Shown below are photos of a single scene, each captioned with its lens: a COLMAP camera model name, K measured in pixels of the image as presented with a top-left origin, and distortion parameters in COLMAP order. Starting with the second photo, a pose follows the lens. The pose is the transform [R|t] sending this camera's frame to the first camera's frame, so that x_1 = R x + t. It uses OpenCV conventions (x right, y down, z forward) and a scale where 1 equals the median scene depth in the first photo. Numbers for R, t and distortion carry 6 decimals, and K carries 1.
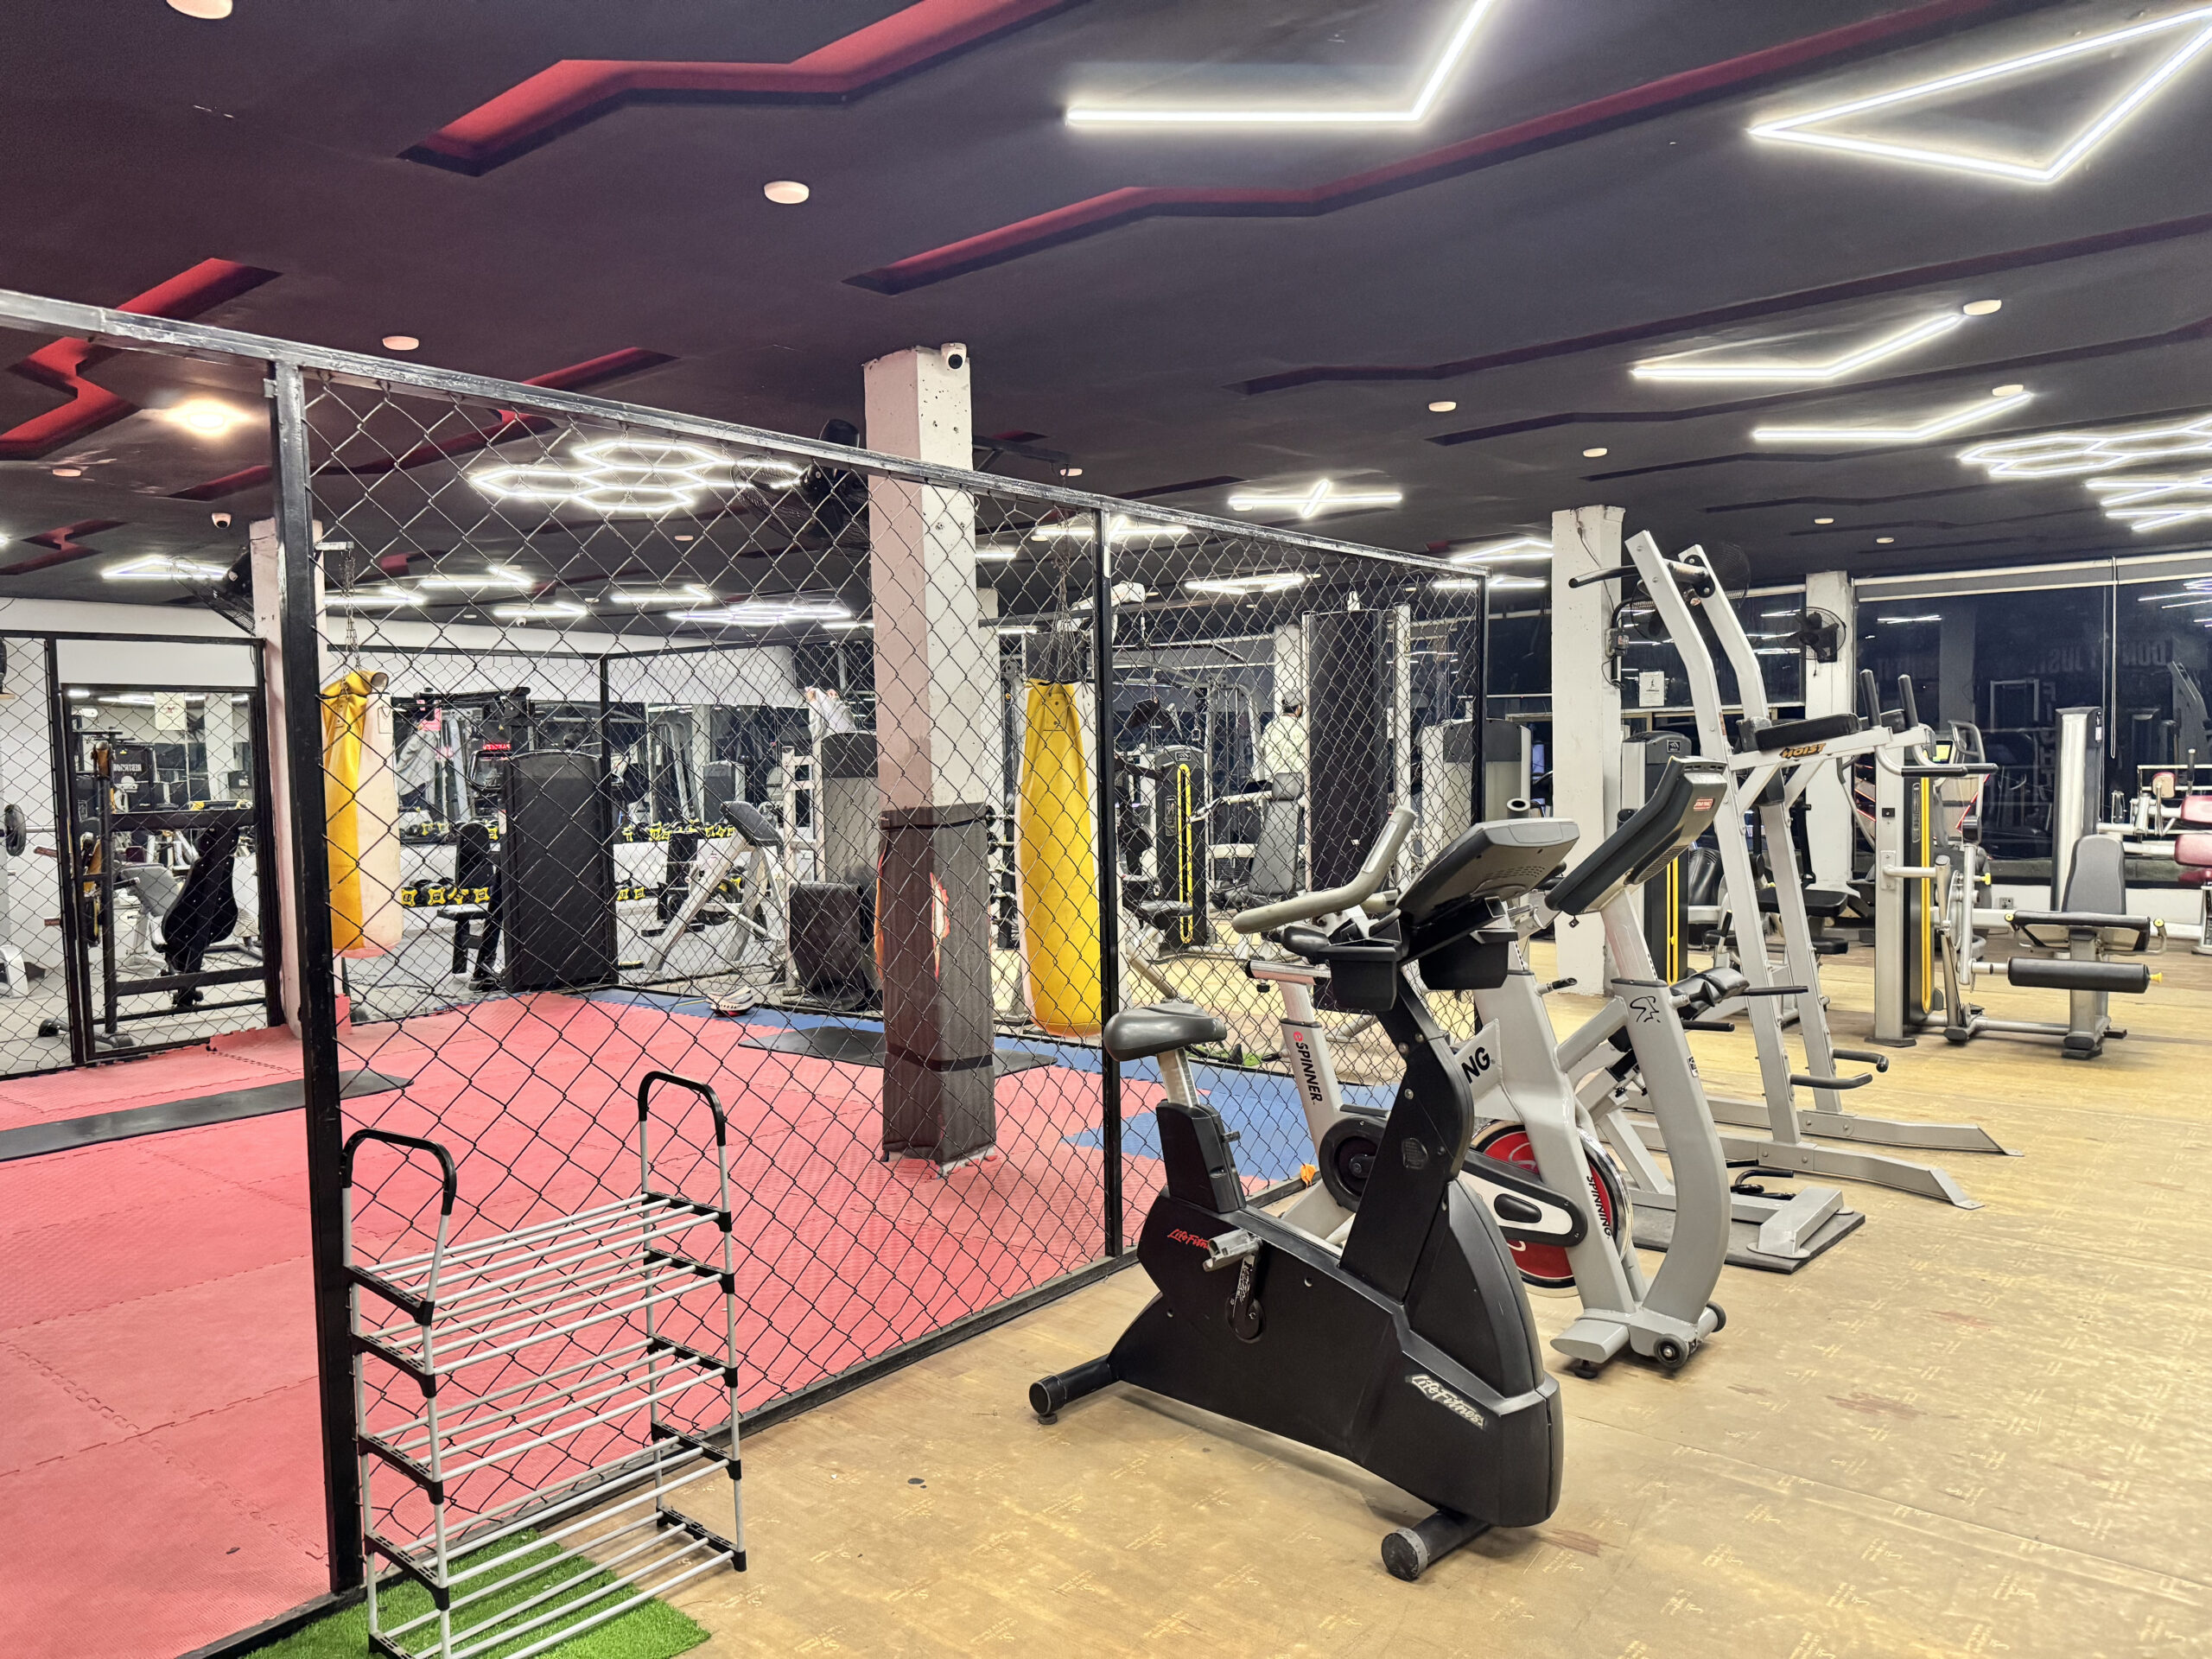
lens RADIAL K [[1546.1, 0, 1106.0], [0, 1546.1, 833.6], [0, 0, 1]] dist [0.054593, -0.066267]
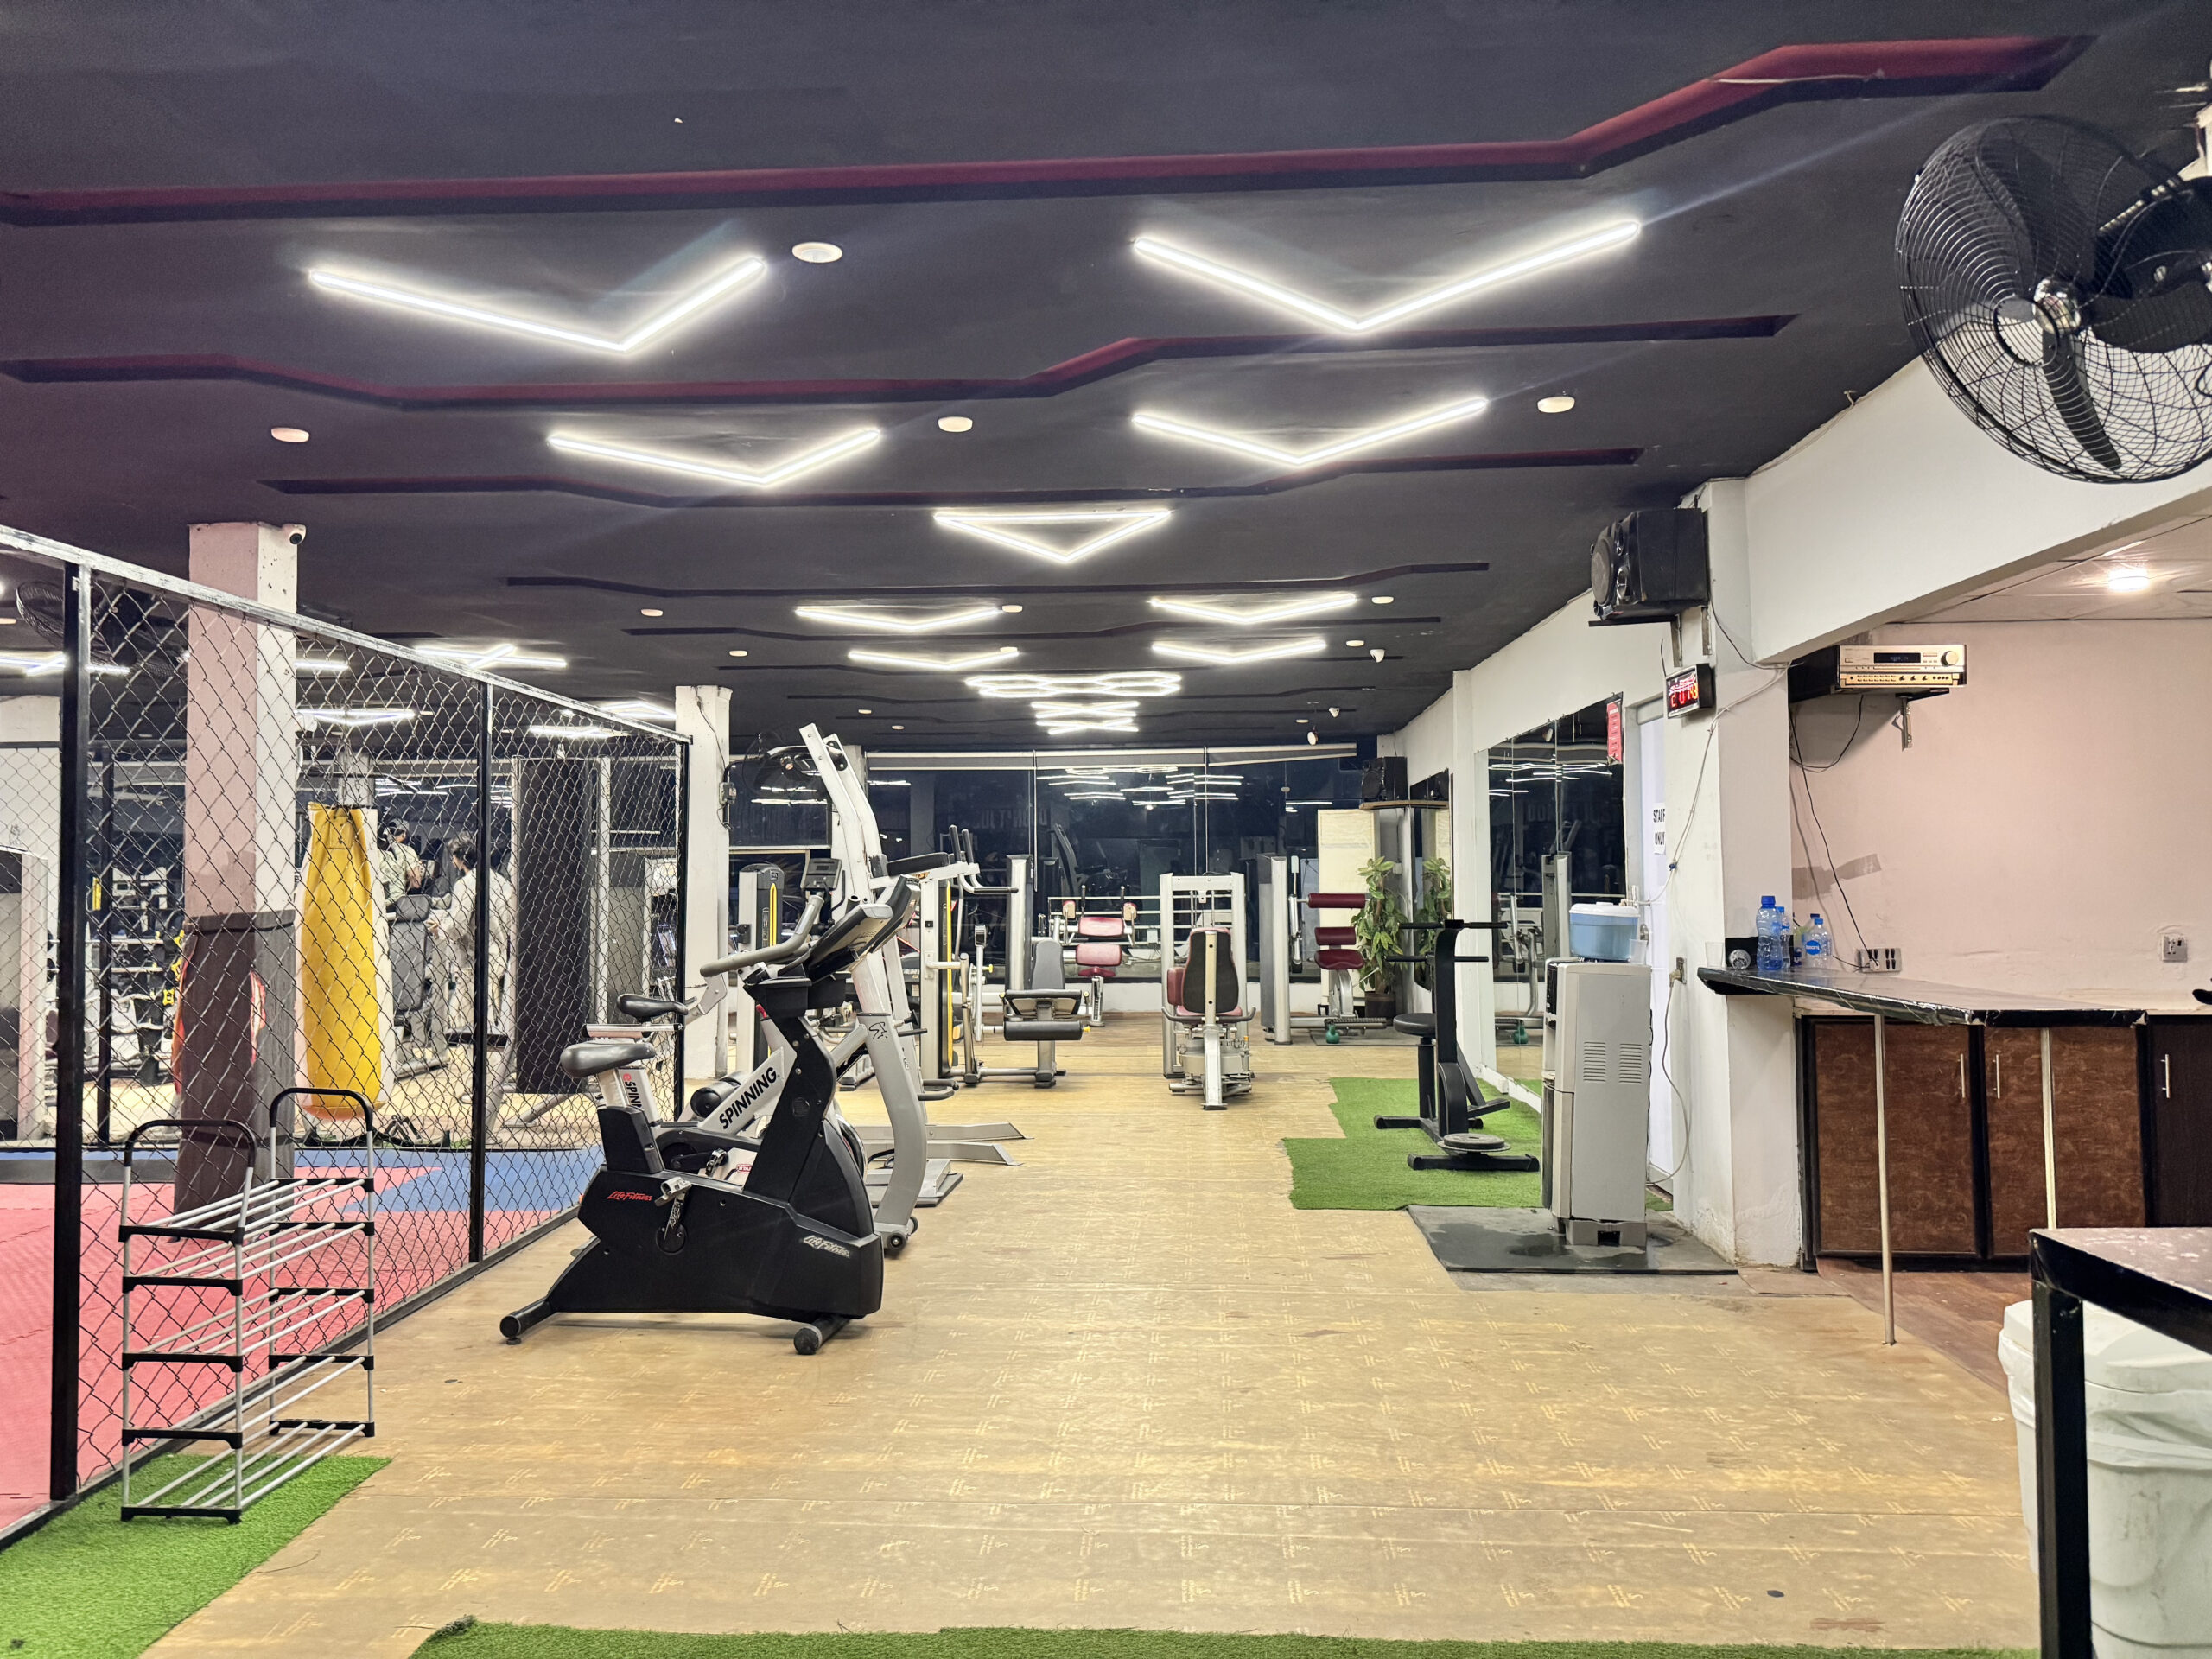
lens RADIAL K [[1546.1, 0, 1087.9], [0, 1546.1, 817.5], [0, 0, 1]] dist [0.054593, -0.066267]
pose [[0.801726, 0.040088, 0.596346, -0.218993], [0.019247, 0.995499, -0.092794, 0.022403], [-0.597382, 0.085873, 0.797346, -0.211484]]
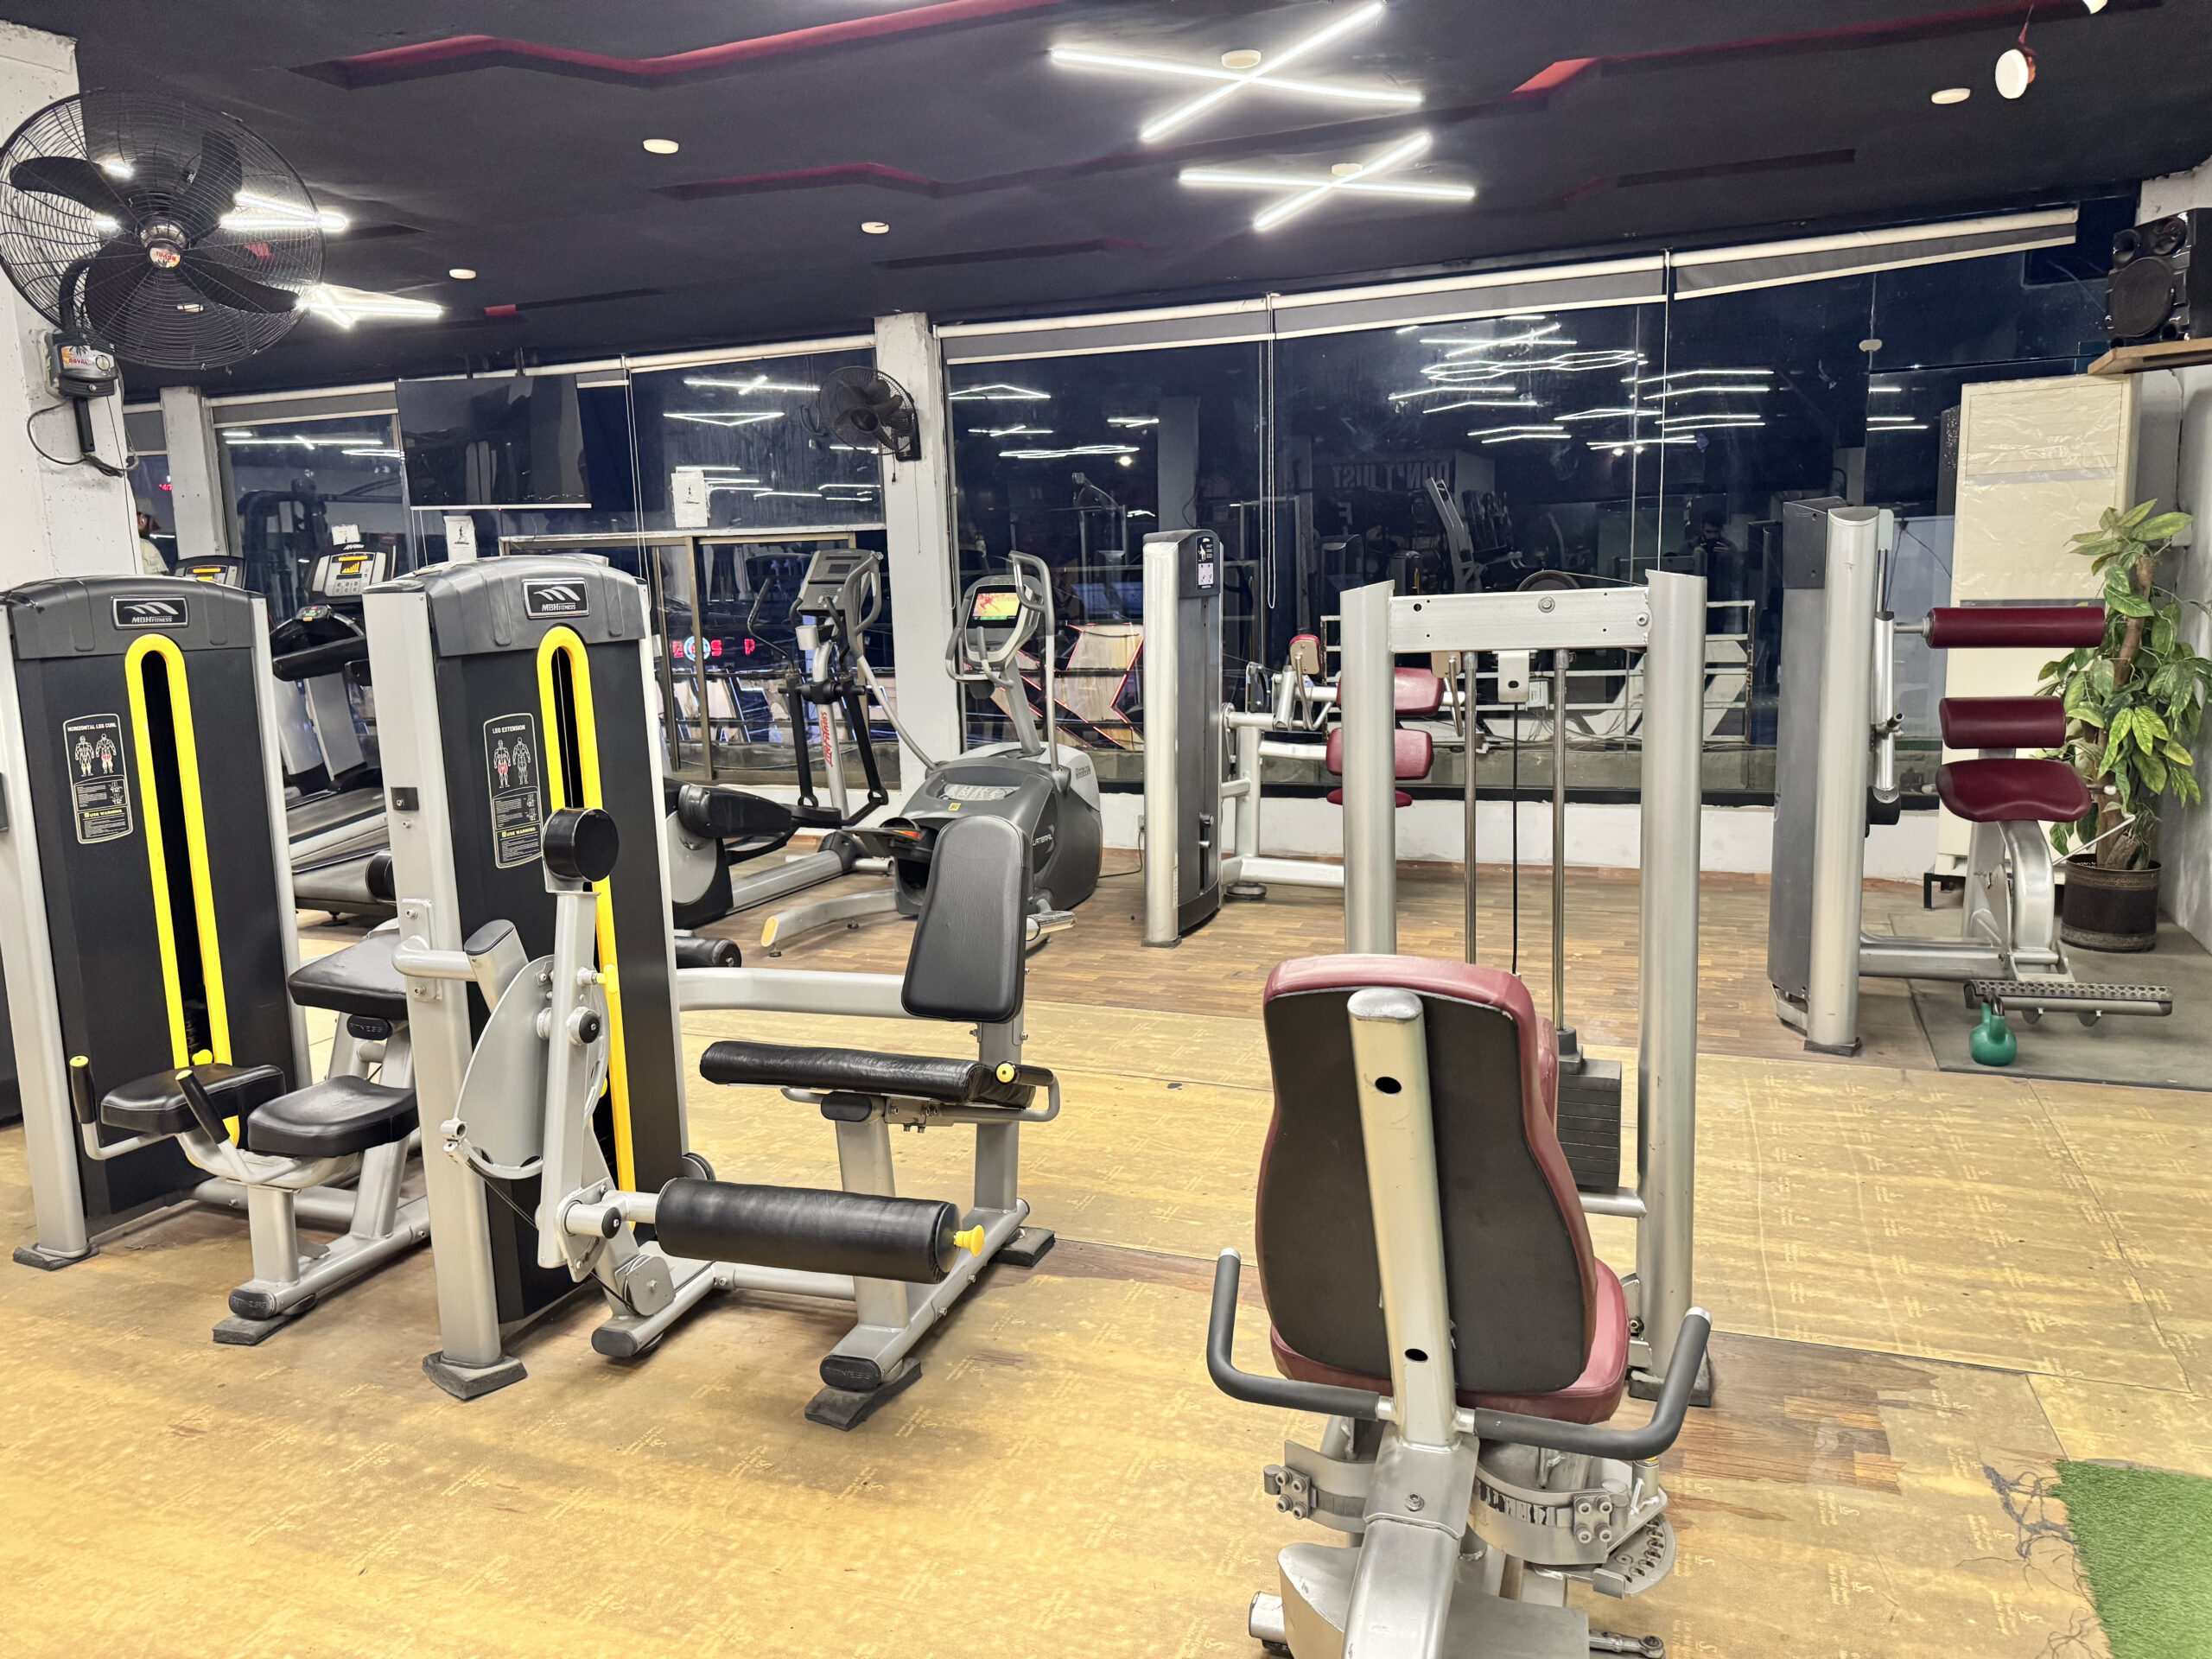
lens RADIAL K [[1546.1, 0, 1097.2], [0, 1546.1, 842.4], [0, 0, 1]] dist [0.054593, -0.066267]
pose [[0.943718, -0.062683, 0.324757, 0.519471], [0.025403, 0.992713, 0.117792, -0.042028], [-0.329774, -0.102913, 0.938434, 0.574397]]
